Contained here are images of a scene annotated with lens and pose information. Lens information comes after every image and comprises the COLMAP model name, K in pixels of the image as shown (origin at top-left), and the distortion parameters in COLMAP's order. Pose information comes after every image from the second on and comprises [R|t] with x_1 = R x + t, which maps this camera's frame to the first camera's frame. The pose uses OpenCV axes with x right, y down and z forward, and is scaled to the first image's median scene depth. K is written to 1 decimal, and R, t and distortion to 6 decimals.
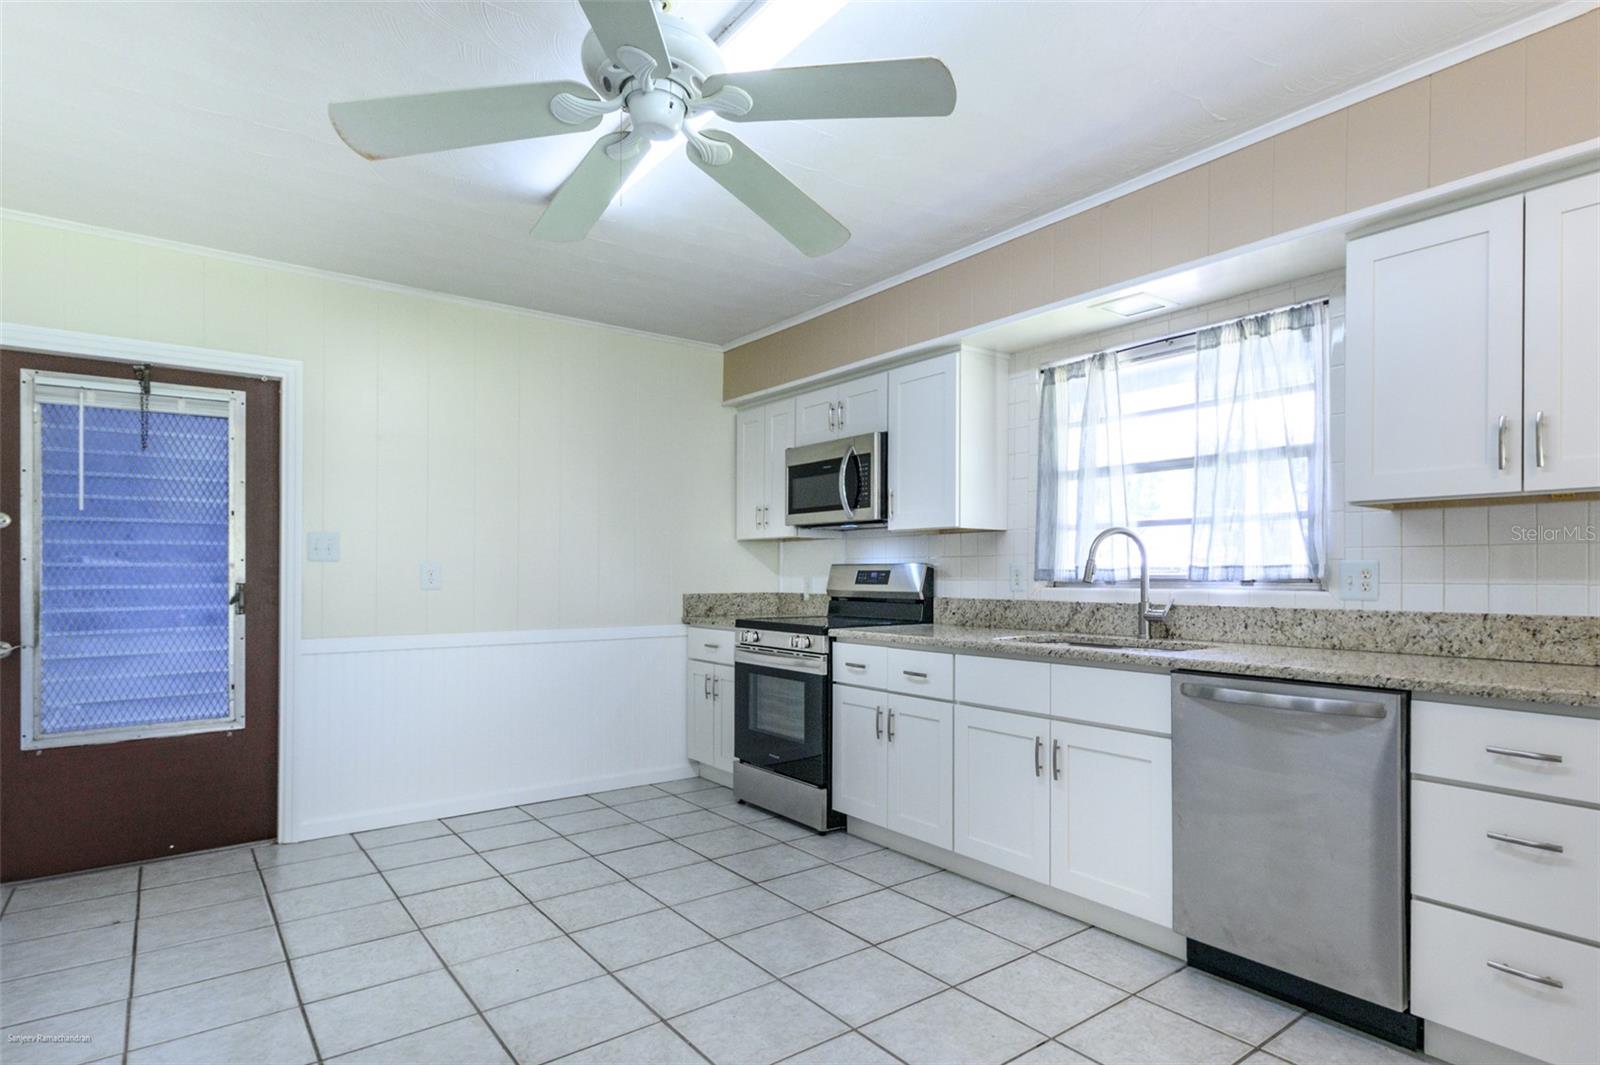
lens RADIAL K [[812.1, 0, 865.7], [0, 812.1, 567.3], [0, 0, 1]] dist [0.004276, 0.001298]
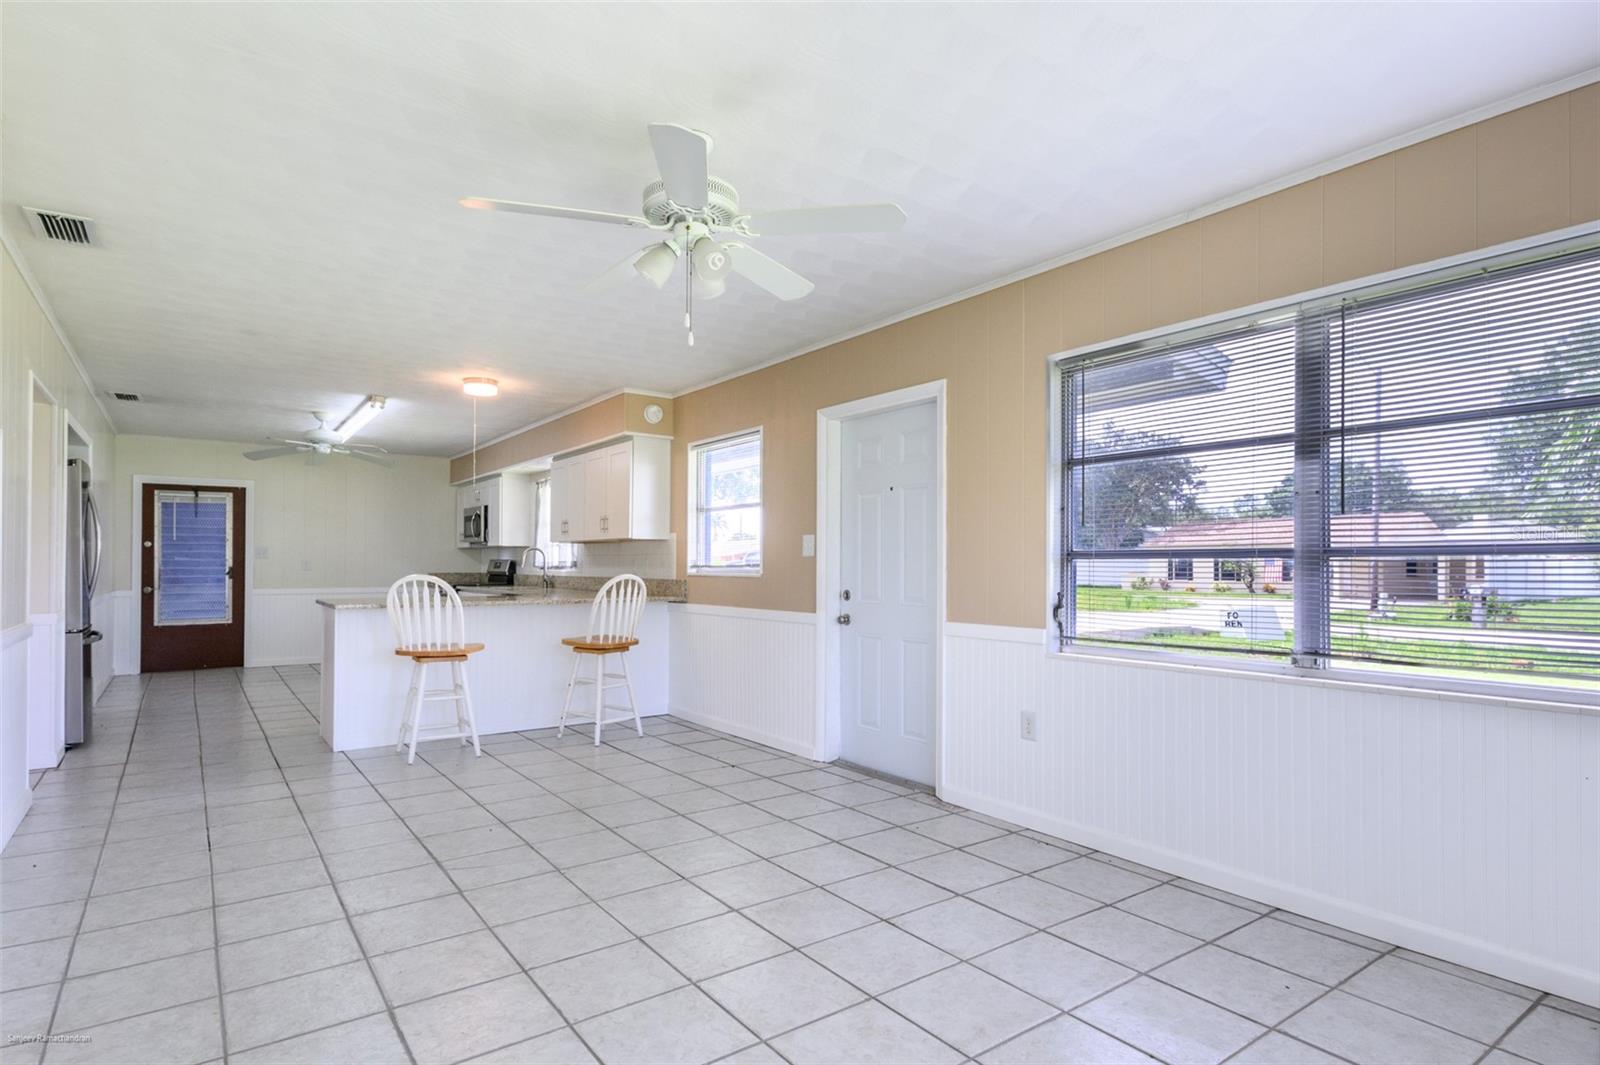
lens RADIAL K [[800.4, 0, 809.9], [0, 800.4, 559.9], [0, 0, 1]] dist [0.002058, 0.000481]
pose [[0.998026, 0.003306, -0.062714, 1.305514], [-0.003281, 0.999994, 0.000495, -0.010345], [0.062715, -0.000289, 0.998031, -1.513850]]
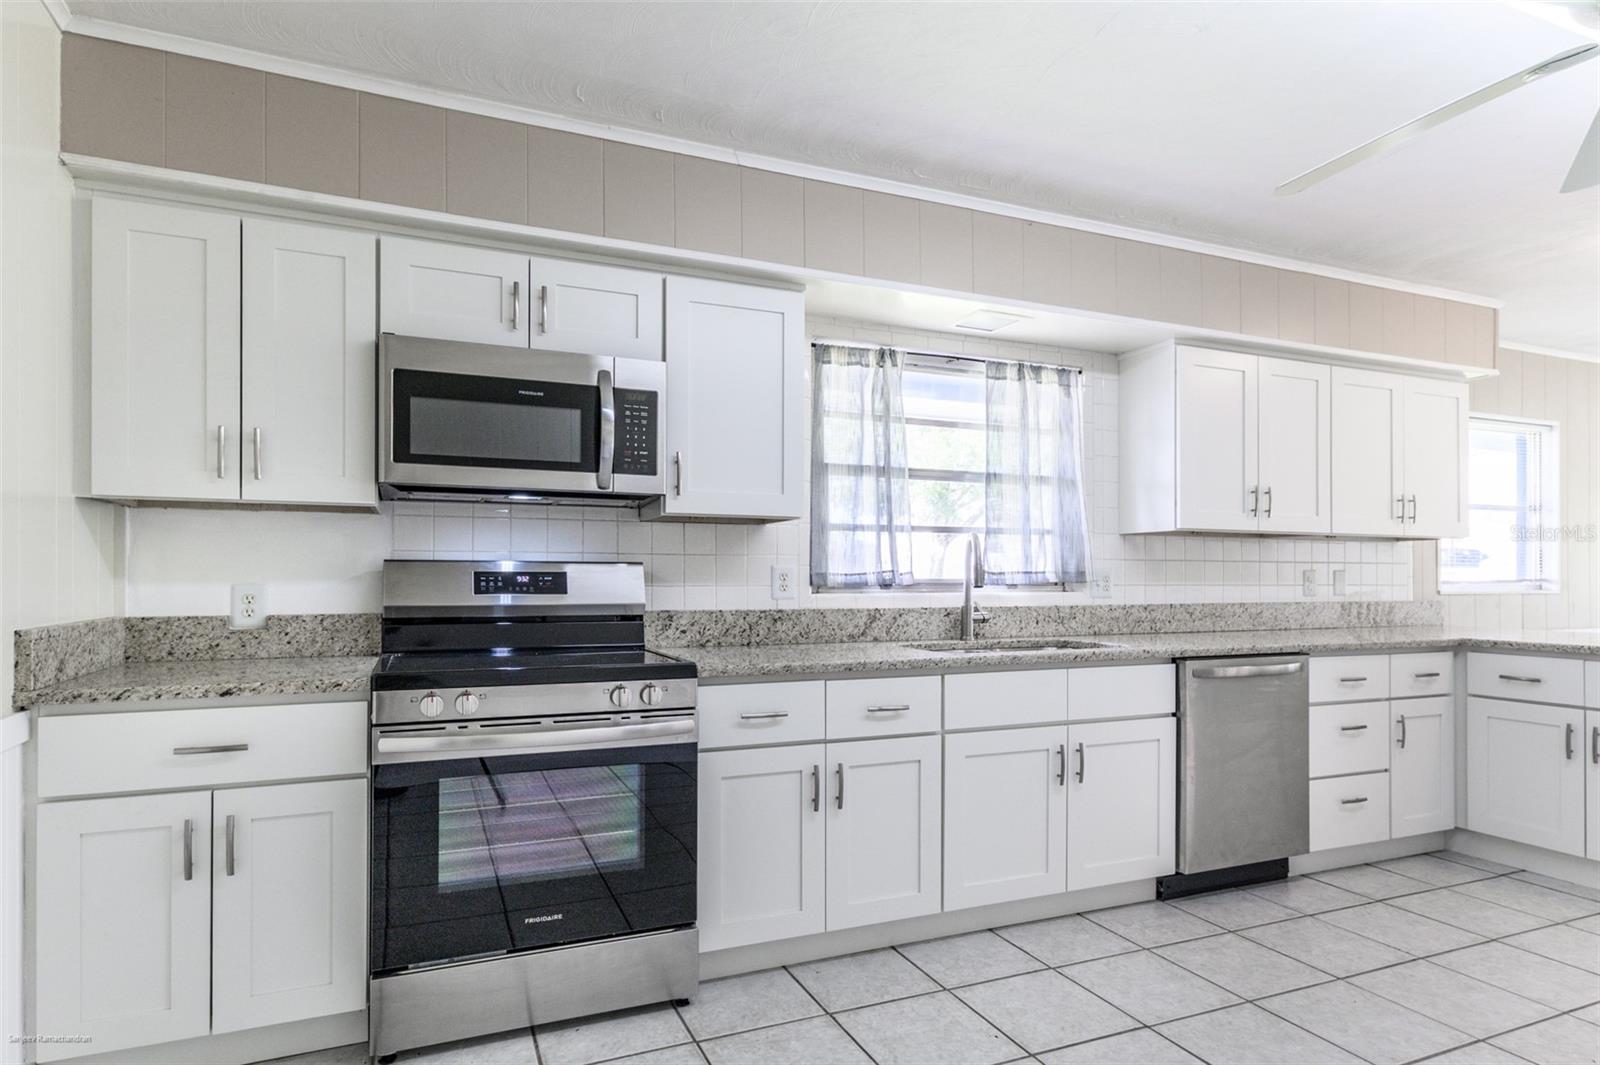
lens RADIAL K [[857.1, 0, 701.9], [0, 857.1, 573.7], [0, 0, 1]] dist [0.000877, 0.003542]
pose [[0.335049, 0.003866, 0.942193, -0.723810], [-0.010190, 0.999948, -0.000480, 0.005395], [-0.942146, -0.009440, 0.335071, 0.848700]]
